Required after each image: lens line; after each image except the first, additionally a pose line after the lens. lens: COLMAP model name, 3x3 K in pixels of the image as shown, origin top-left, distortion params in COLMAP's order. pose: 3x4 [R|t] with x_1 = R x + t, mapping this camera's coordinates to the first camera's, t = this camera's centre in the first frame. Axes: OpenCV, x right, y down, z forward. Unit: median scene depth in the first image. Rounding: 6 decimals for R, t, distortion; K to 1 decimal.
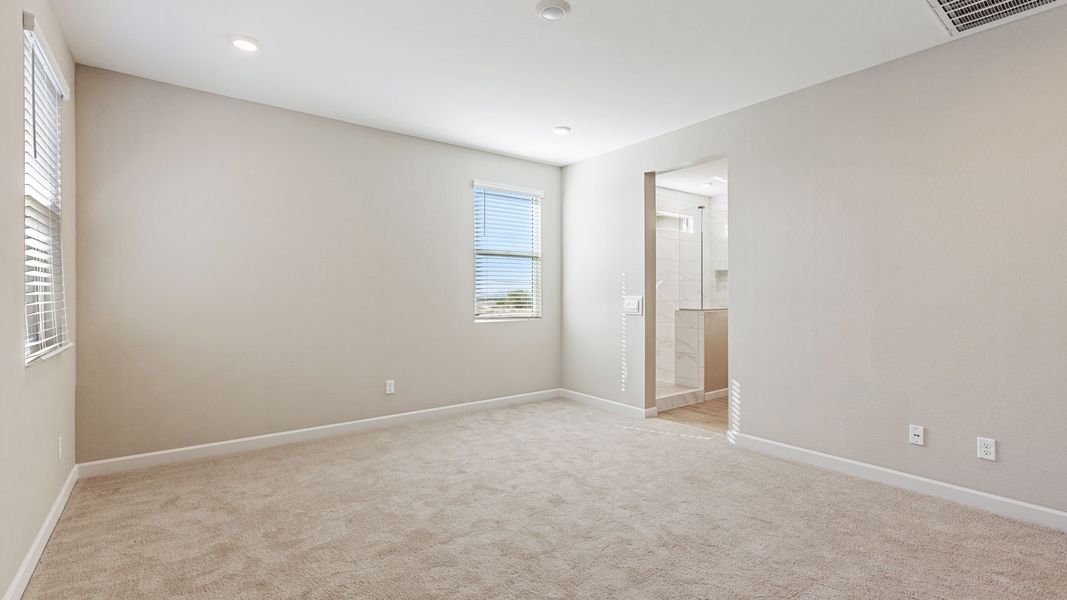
lens RADIAL K [[480.8, 0, 532.8], [0, 480.8, 296.2], [0, 0, 1]] dist [0.004004, -0.000275]
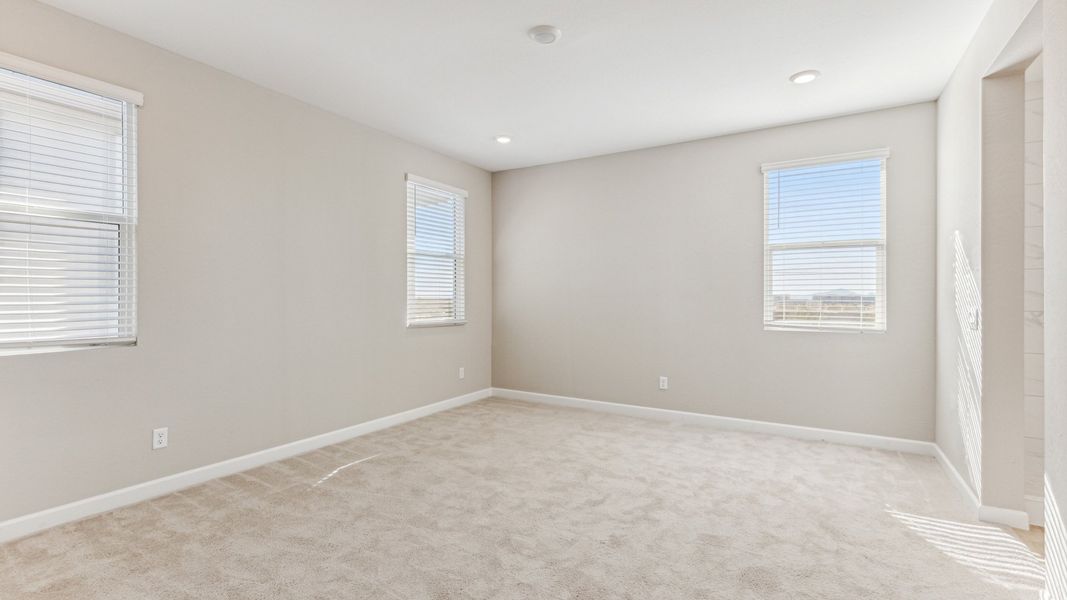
lens RADIAL K [[480.8, 0, 532.0], [0, 480.8, 303.8], [0, 0, 1]] dist [0.004004, -0.000275]
pose [[0.363215, 0.014152, -0.931598, 0.728566], [-0.008805, 0.999892, 0.011756, 0.001192], [0.931664, 0.003933, 0.363300, 0.406534]]
